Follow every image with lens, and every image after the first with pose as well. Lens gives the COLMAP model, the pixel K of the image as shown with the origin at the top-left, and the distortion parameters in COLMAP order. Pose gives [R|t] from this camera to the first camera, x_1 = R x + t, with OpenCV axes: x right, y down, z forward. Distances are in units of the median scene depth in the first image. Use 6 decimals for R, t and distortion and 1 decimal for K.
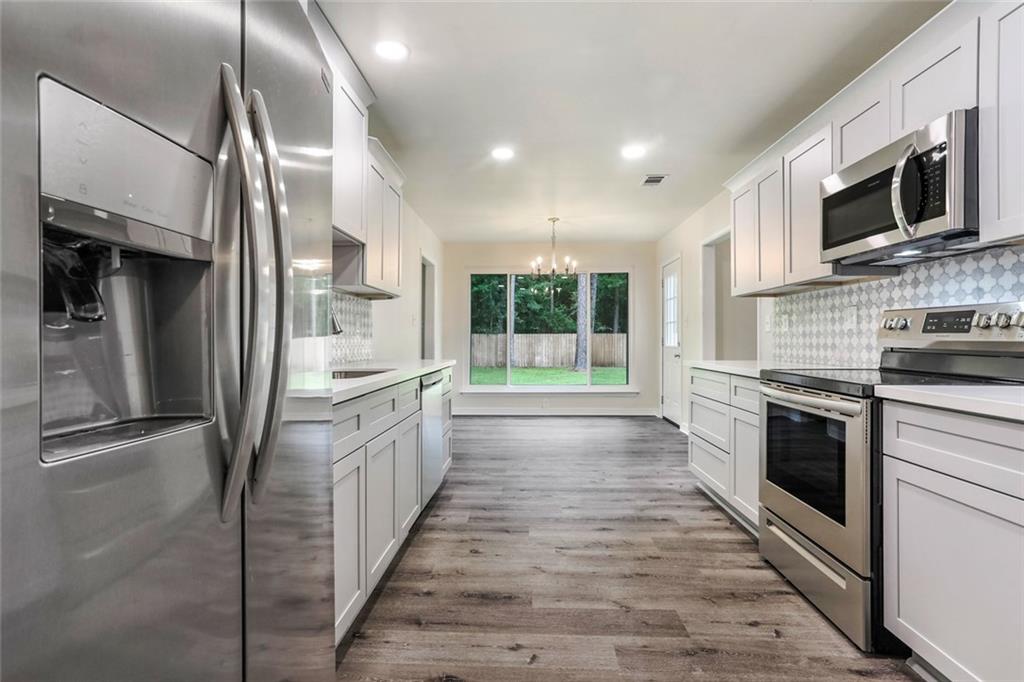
lens RADIAL K [[496.8, 0, 513.6], [0, 496.8, 342.0], [0, 0, 1]] dist [-0.016814, -0.000100]
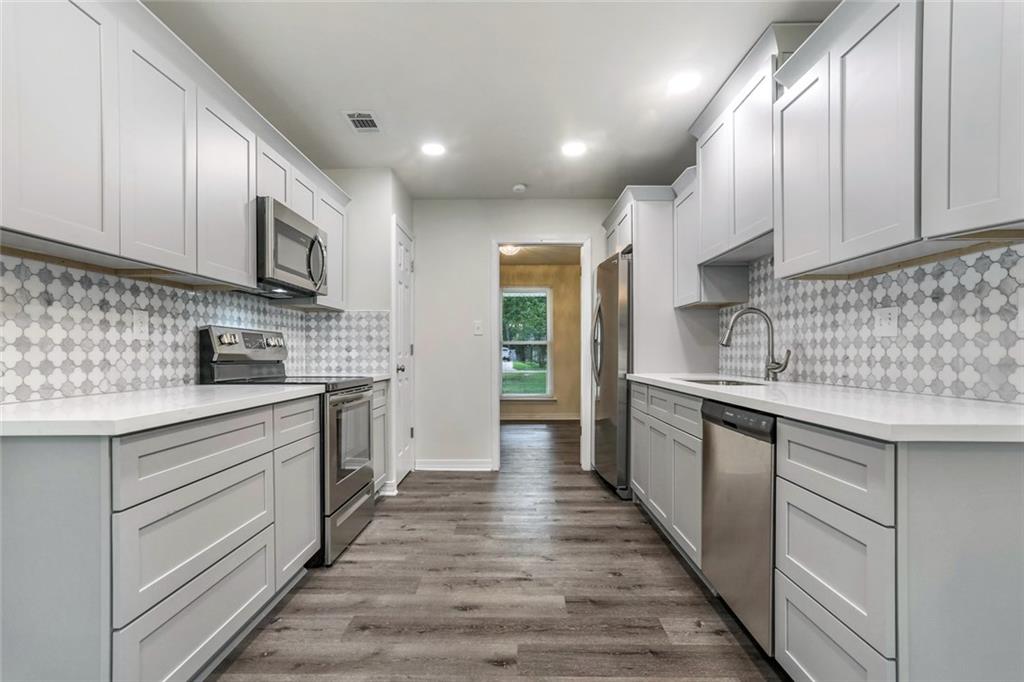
lens RADIAL K [[496.8, 0, 509.2], [0, 496.8, 347.9], [0, 0, 1]] dist [-0.016814, -0.000100]
pose [[-0.999835, 0.001403, -0.018091, 0.143152], [0.001473, 0.999991, -0.003860, -0.010891], [0.018085, -0.003886, -0.999829, 1.921678]]
